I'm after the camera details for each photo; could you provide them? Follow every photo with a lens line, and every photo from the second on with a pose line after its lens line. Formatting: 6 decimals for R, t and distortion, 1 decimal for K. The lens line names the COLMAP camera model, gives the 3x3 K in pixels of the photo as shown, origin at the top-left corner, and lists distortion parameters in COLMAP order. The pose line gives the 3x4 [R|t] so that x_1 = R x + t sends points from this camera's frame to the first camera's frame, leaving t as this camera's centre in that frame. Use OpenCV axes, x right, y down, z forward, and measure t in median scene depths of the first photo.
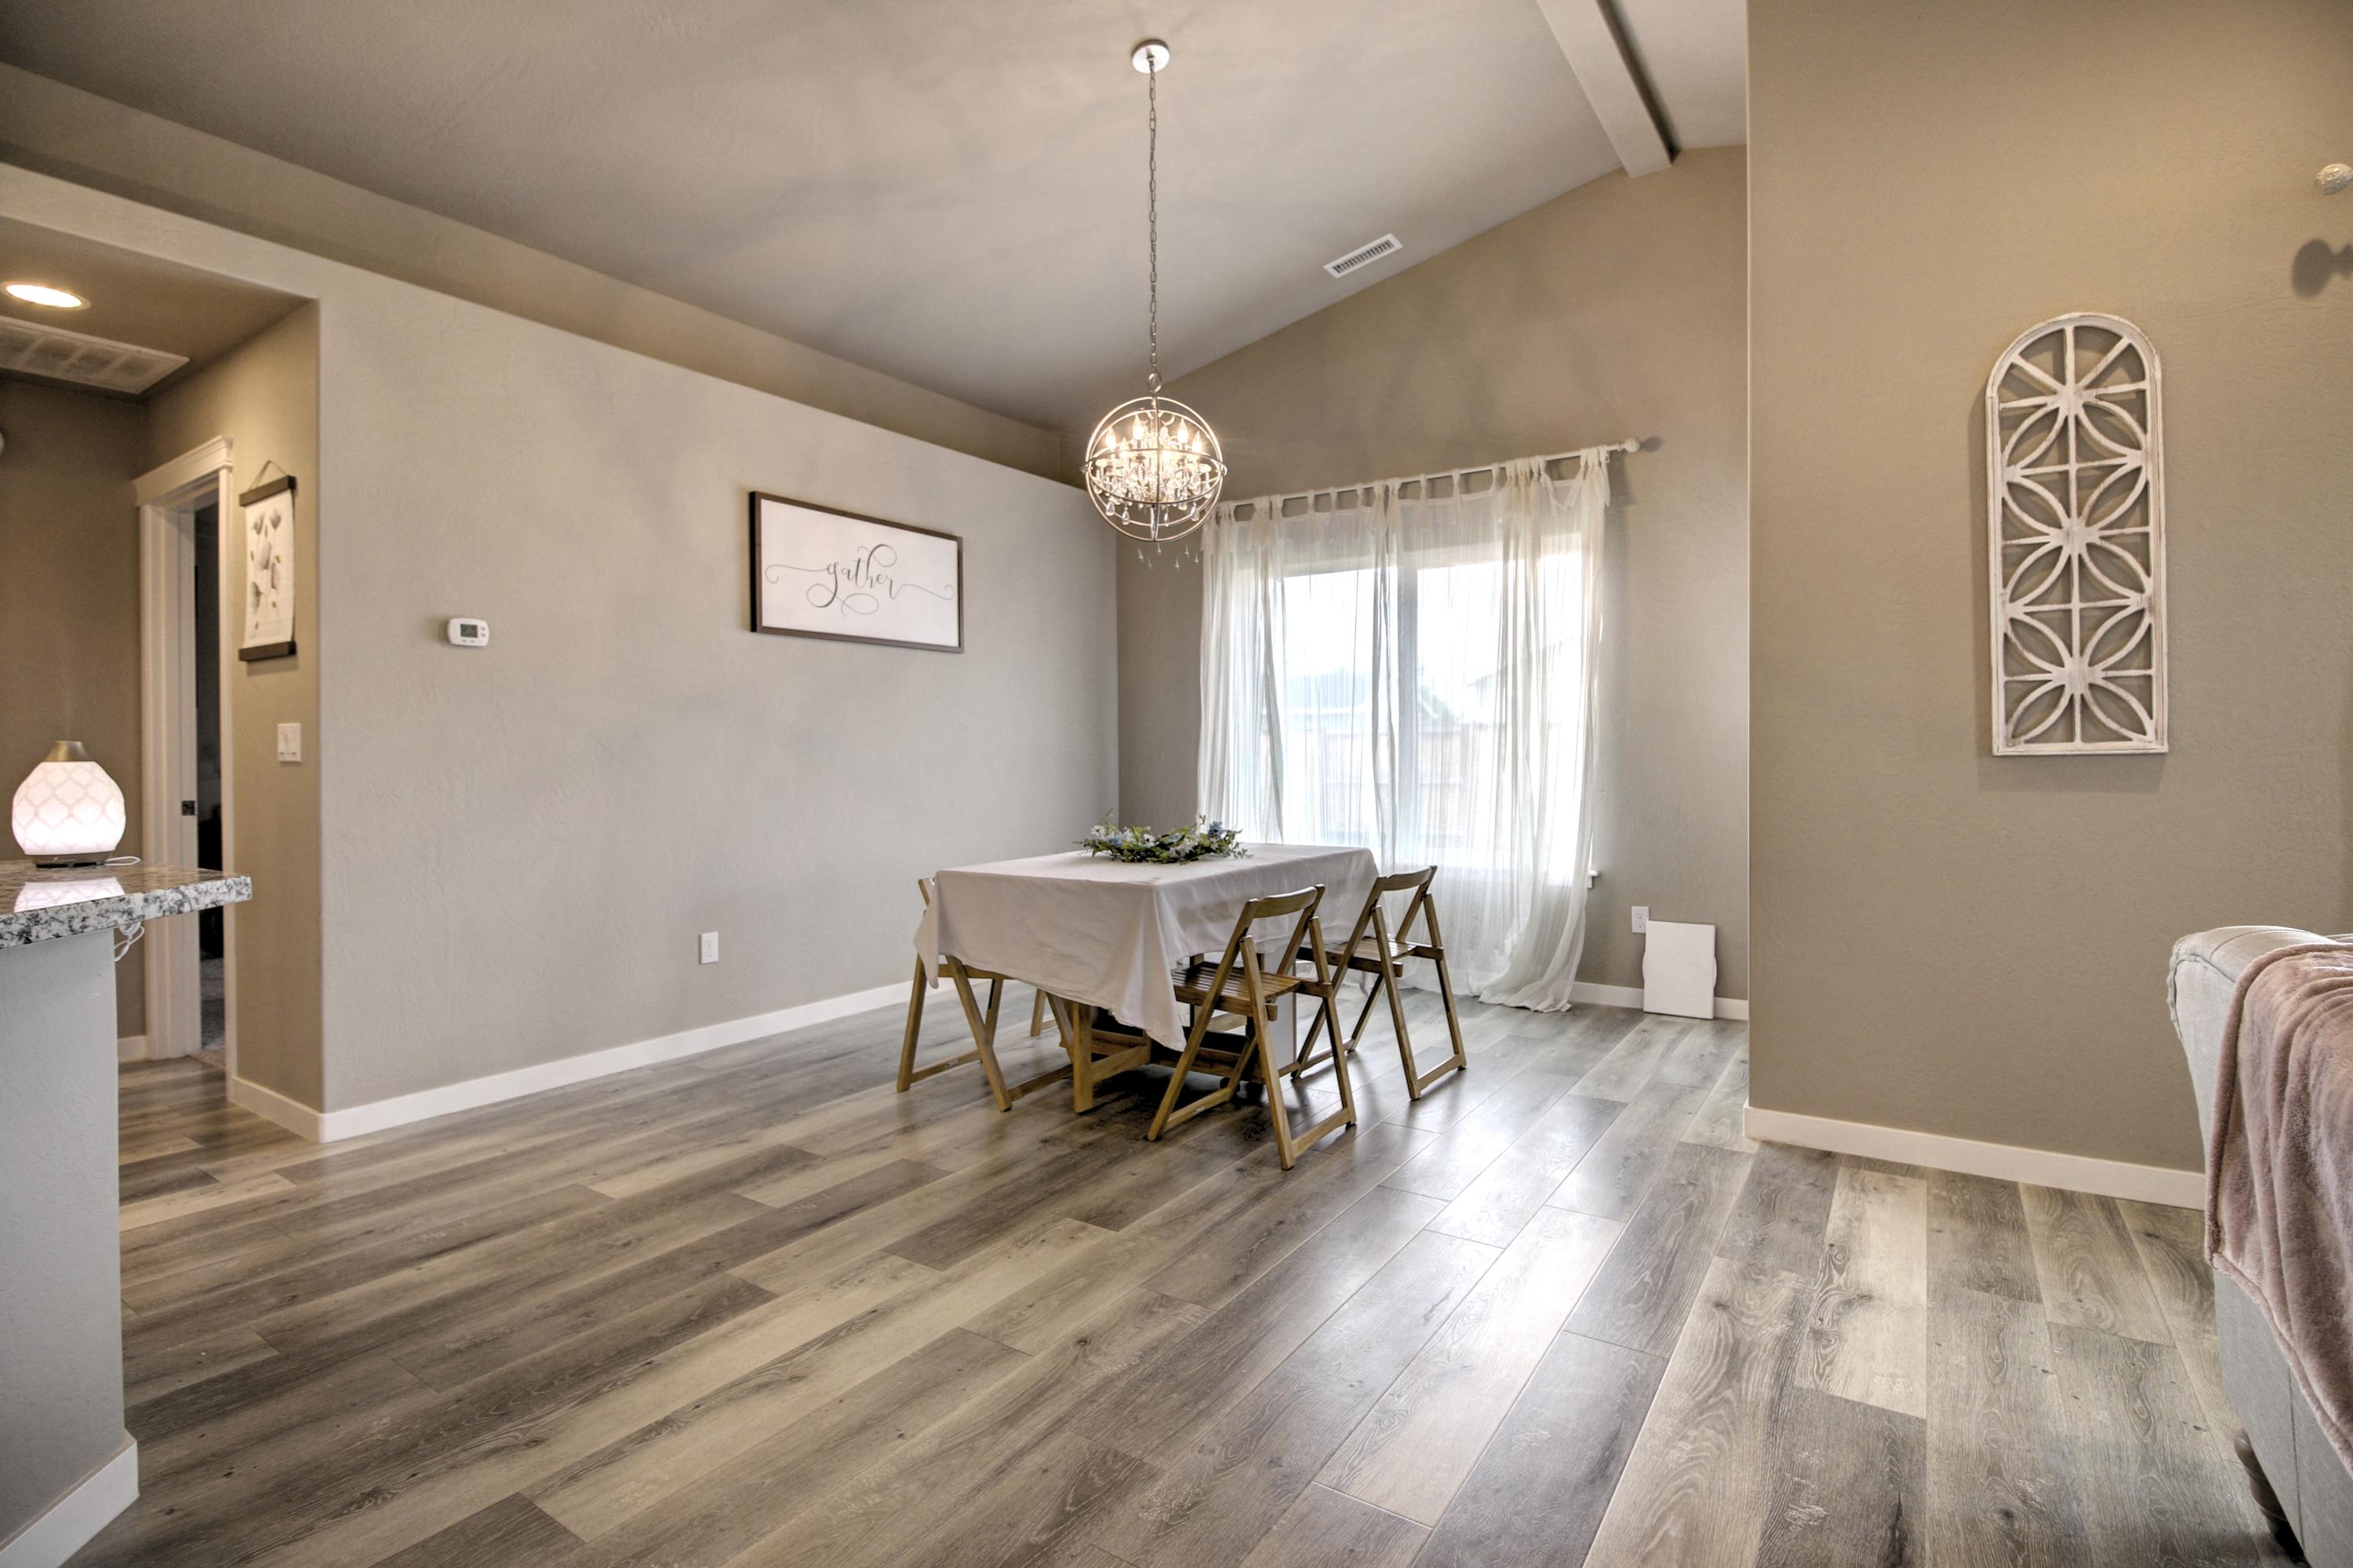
lens RADIAL K [[1100.2, 0, 1193.1], [0, 1100.2, 764.6], [0, 0, 1]] dist [0.001159, -0.012246]
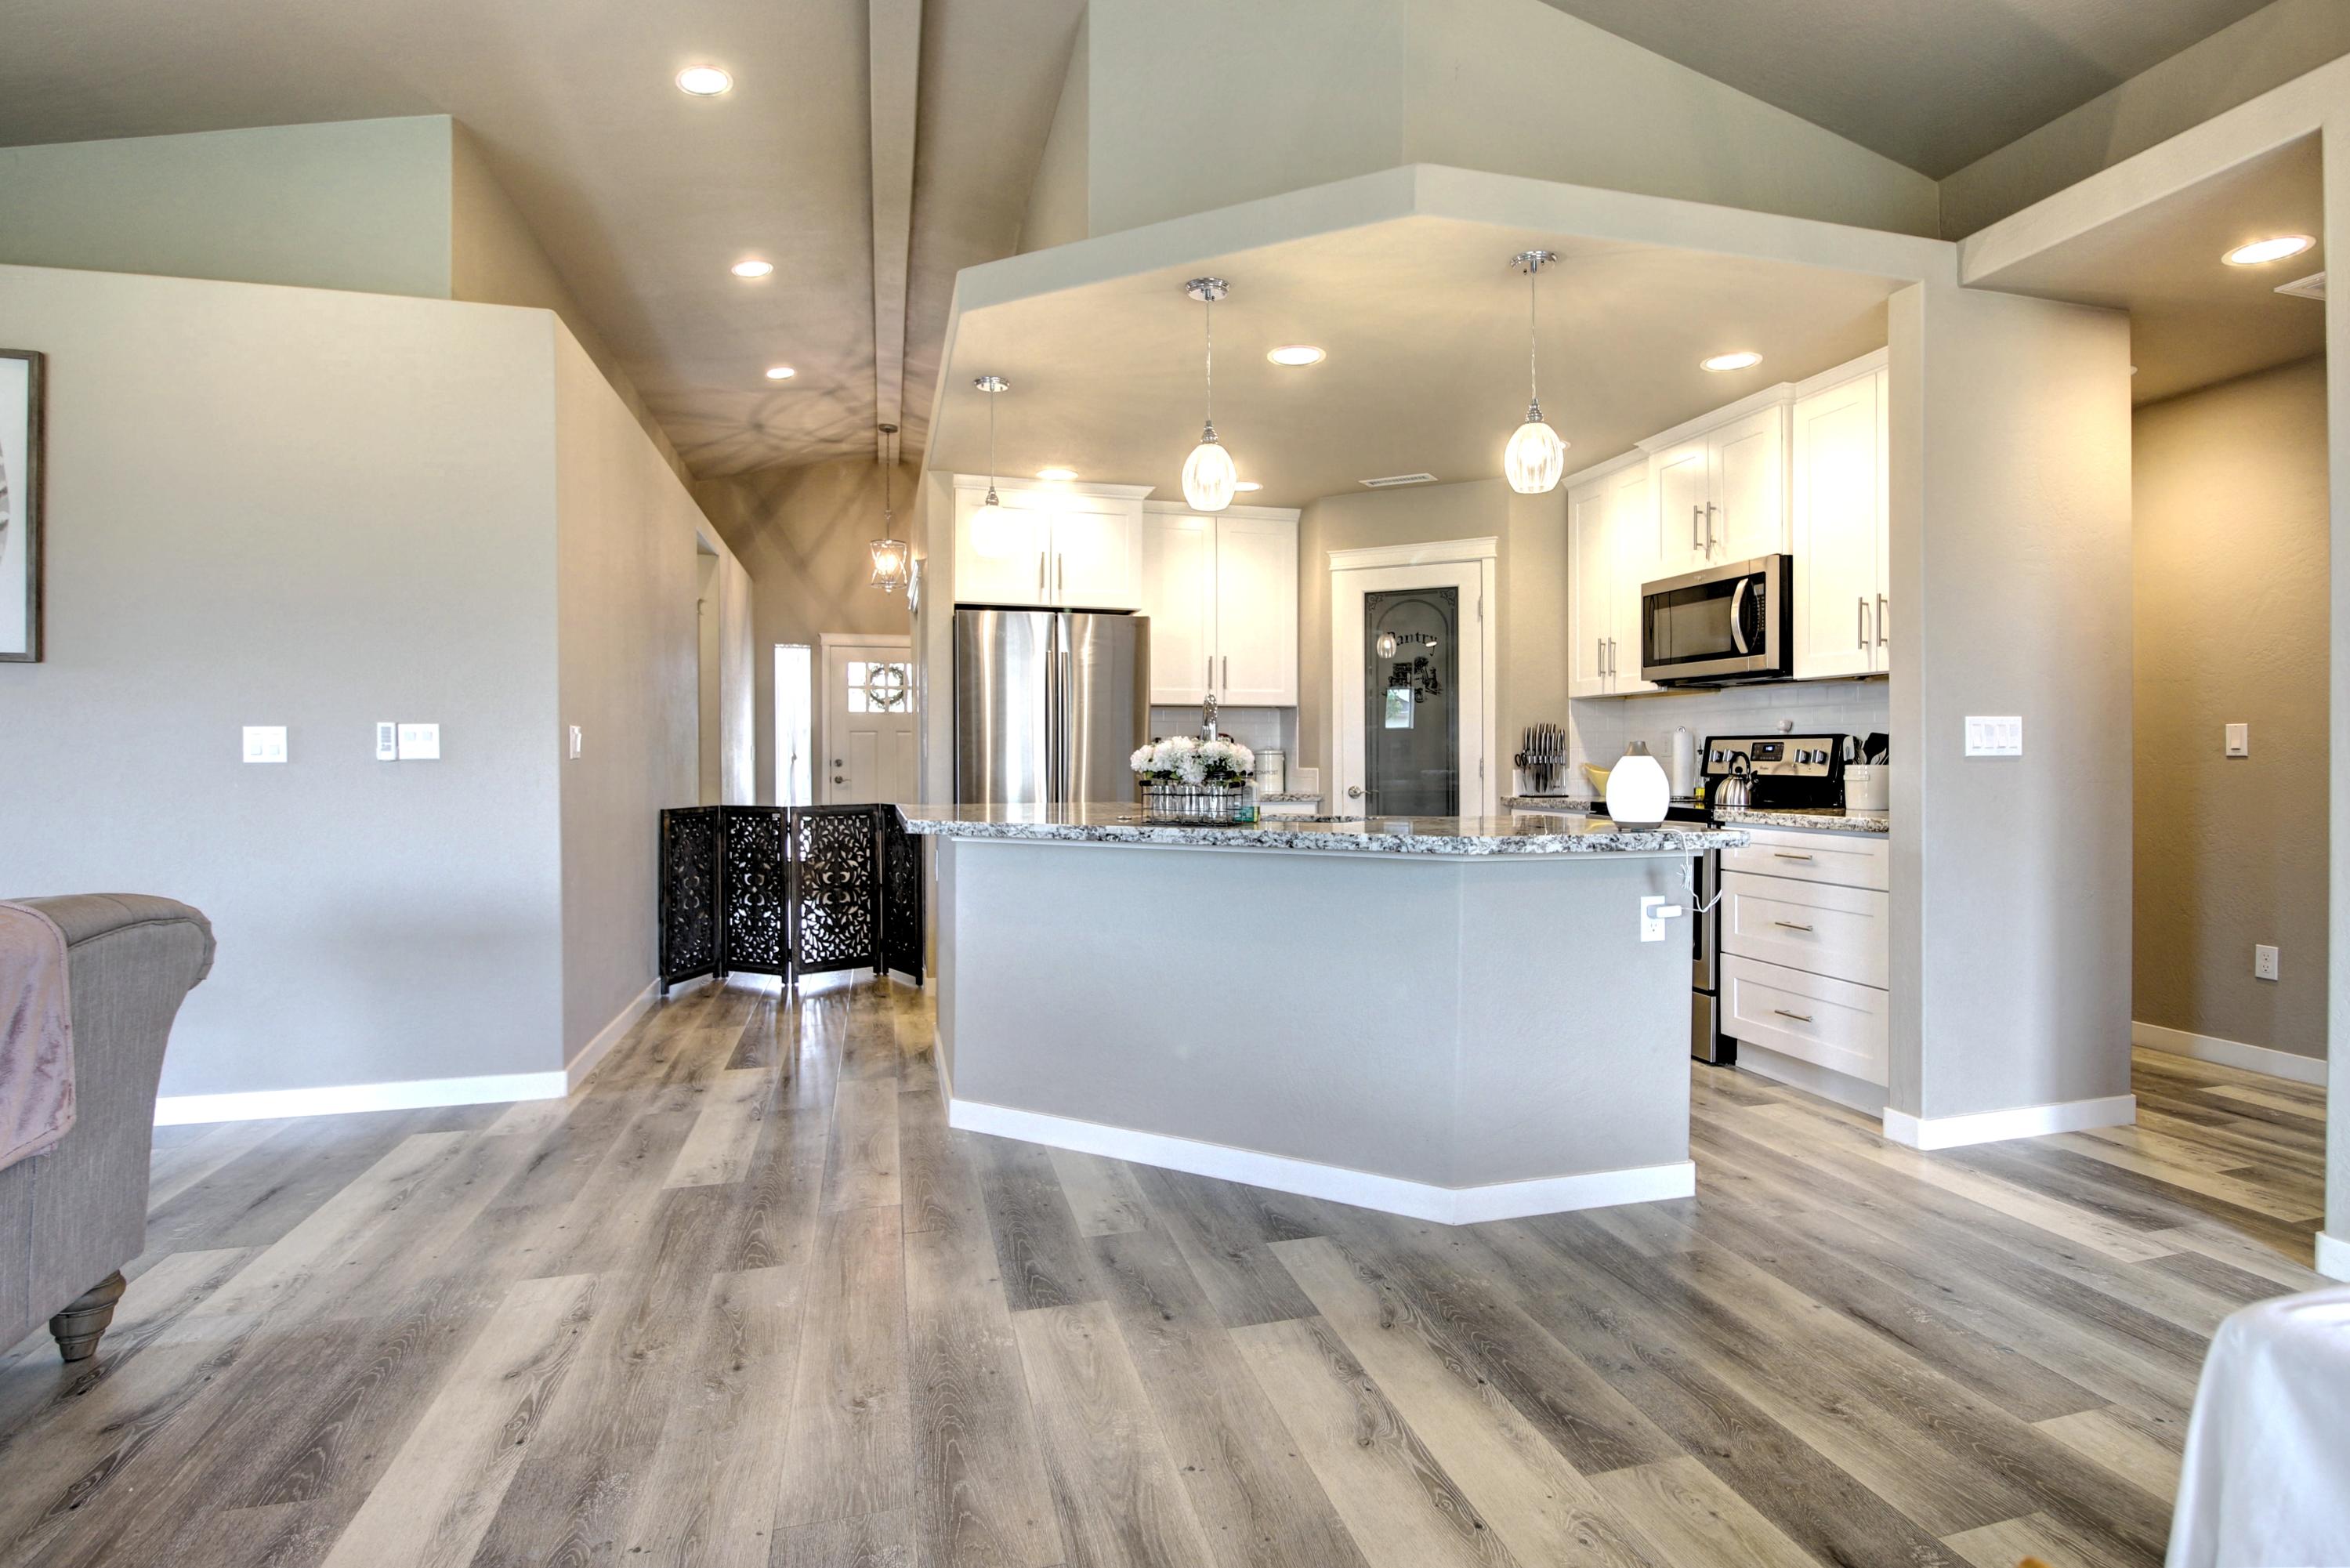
lens RADIAL K [[1180.8, 0, 1221.1], [0, 1180.8, 781.6], [0, 0, 1]] dist [0.000751, -0.014763]
pose [[-0.648886, 0.022070, -0.760565, 0.322827], [0.002489, 0.999635, 0.026883, -0.007793], [0.760881, 0.015551, -0.648705, 1.121893]]
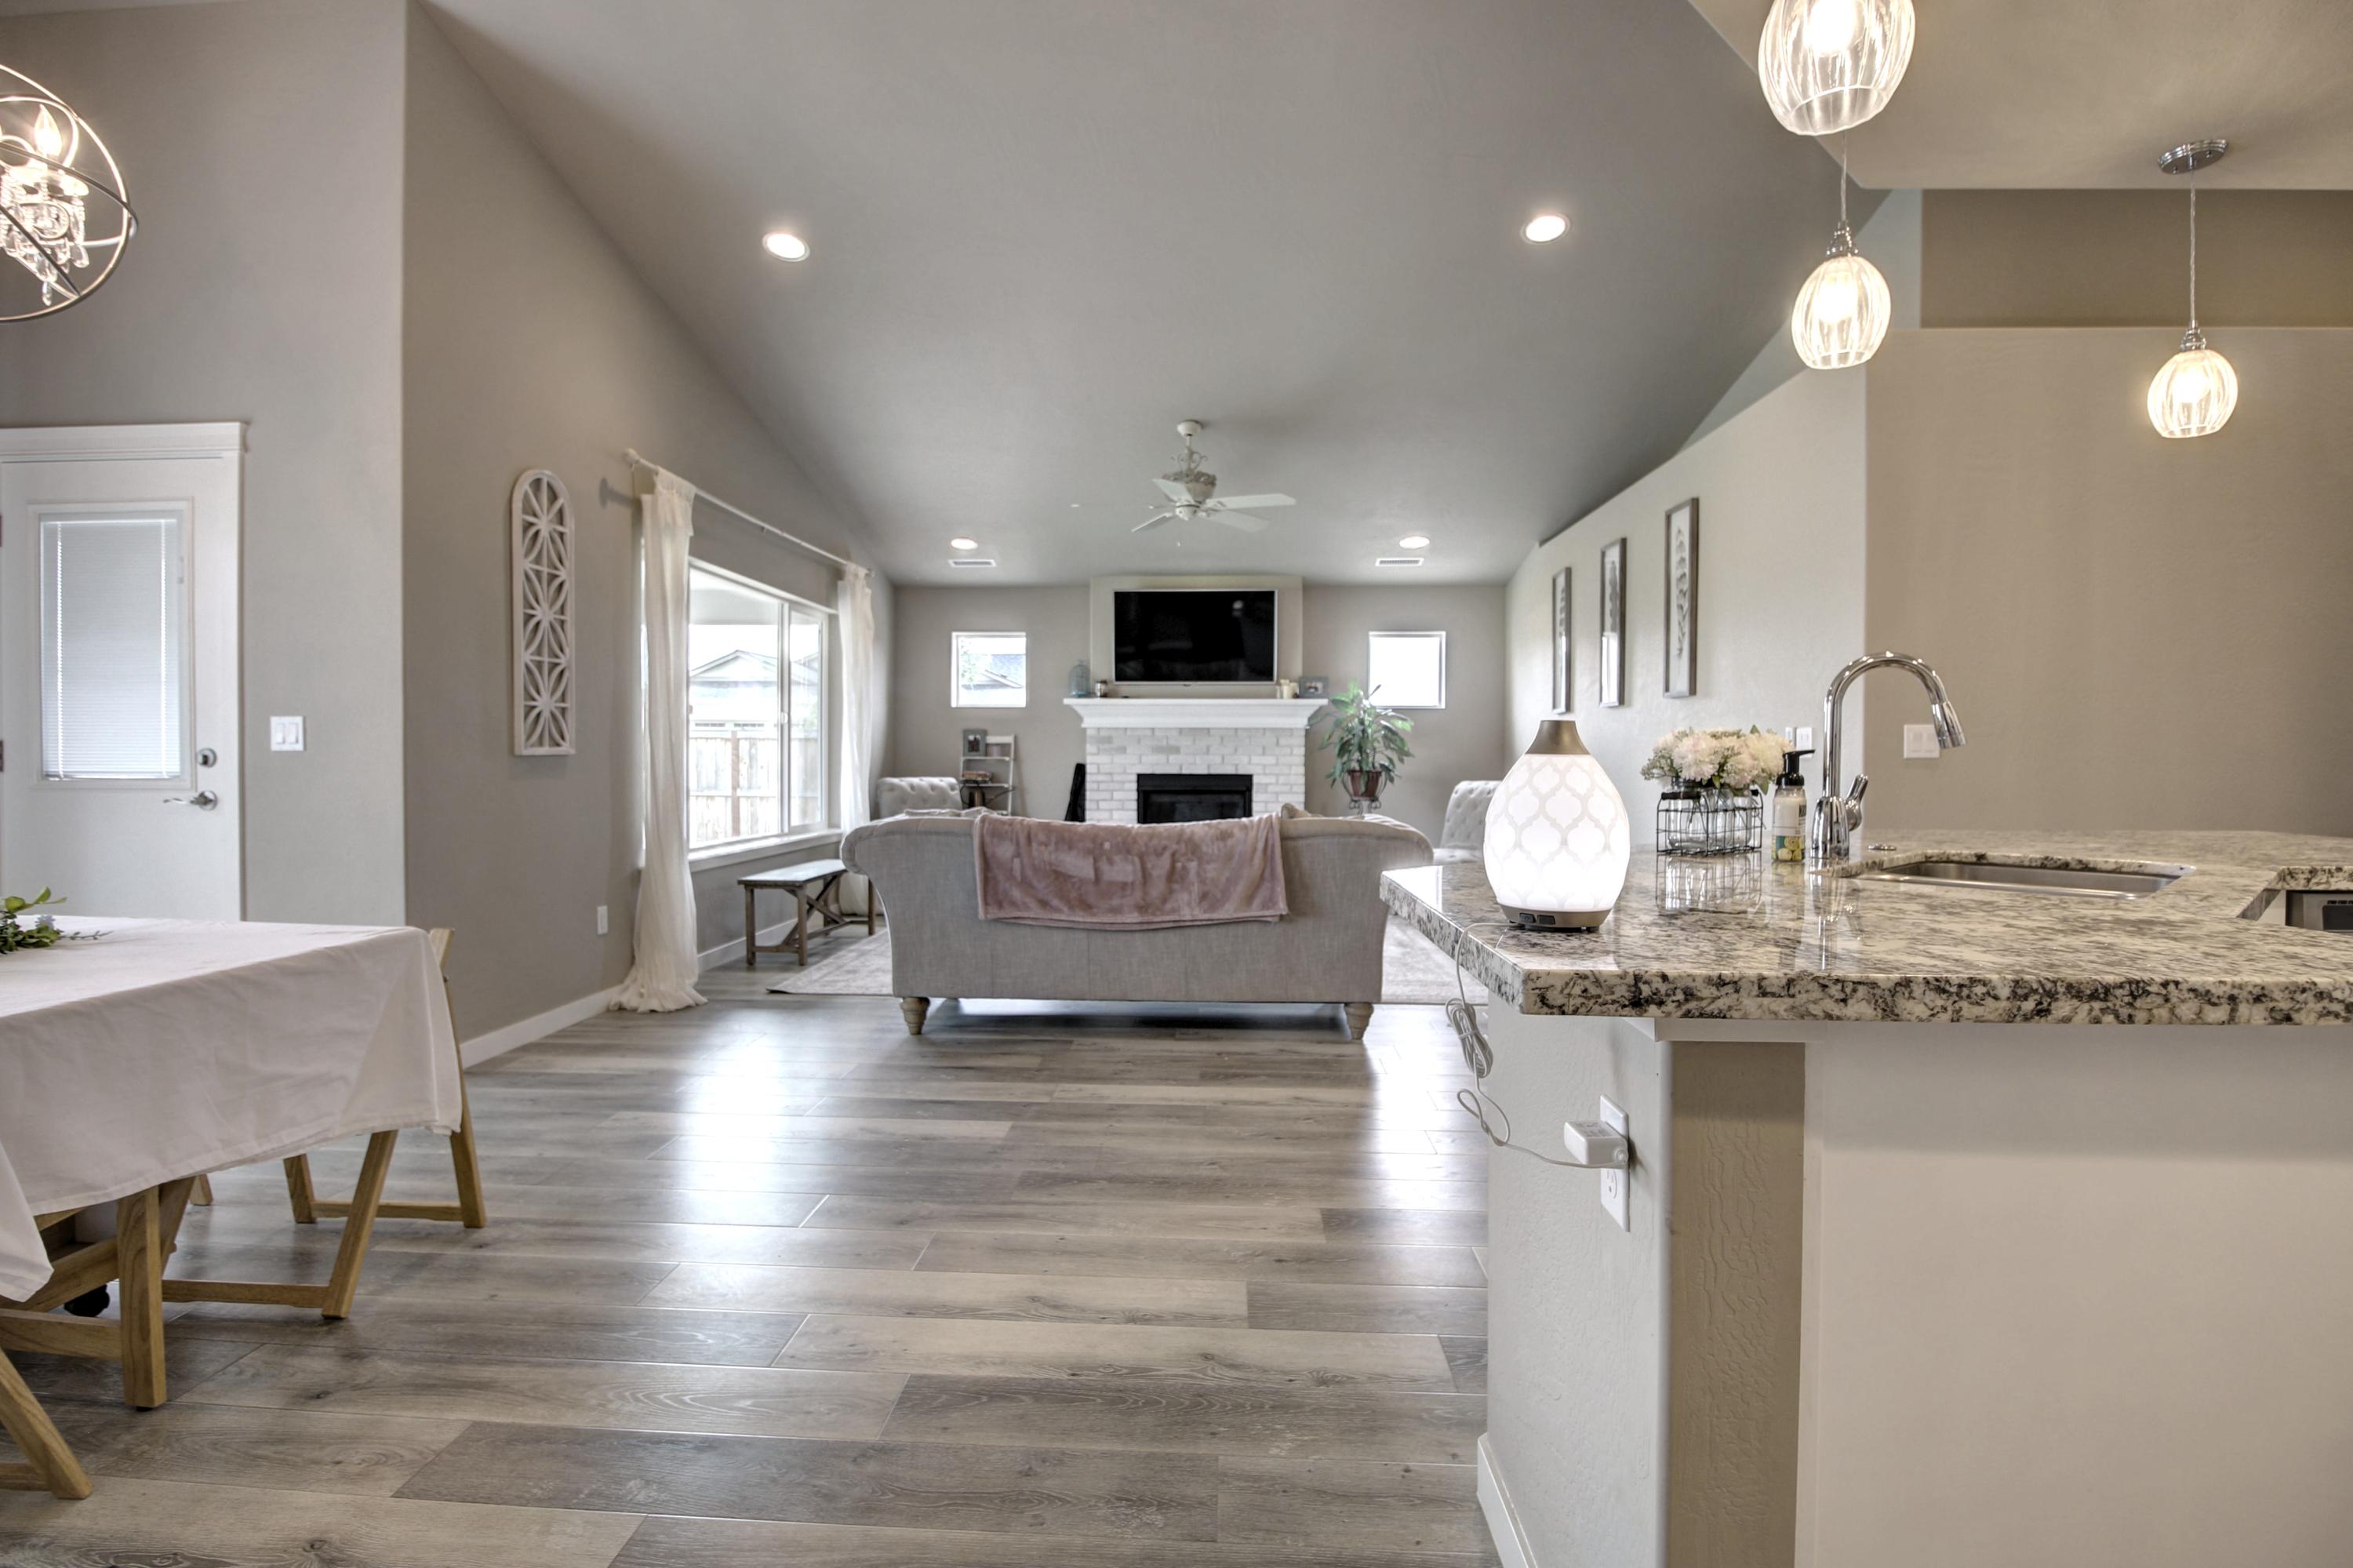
lens RADIAL K [[1115.2, 0, 1165.7], [0, 1115.2, 780.8], [0, 0, 1]] dist [-0.018697, -0.000184]
pose [[-0.504844, -0.015000, 0.863080, -1.038840], [0.003695, 0.999802, 0.019538, -0.000585], [-0.863202, 0.013053, -0.504689, 1.068634]]
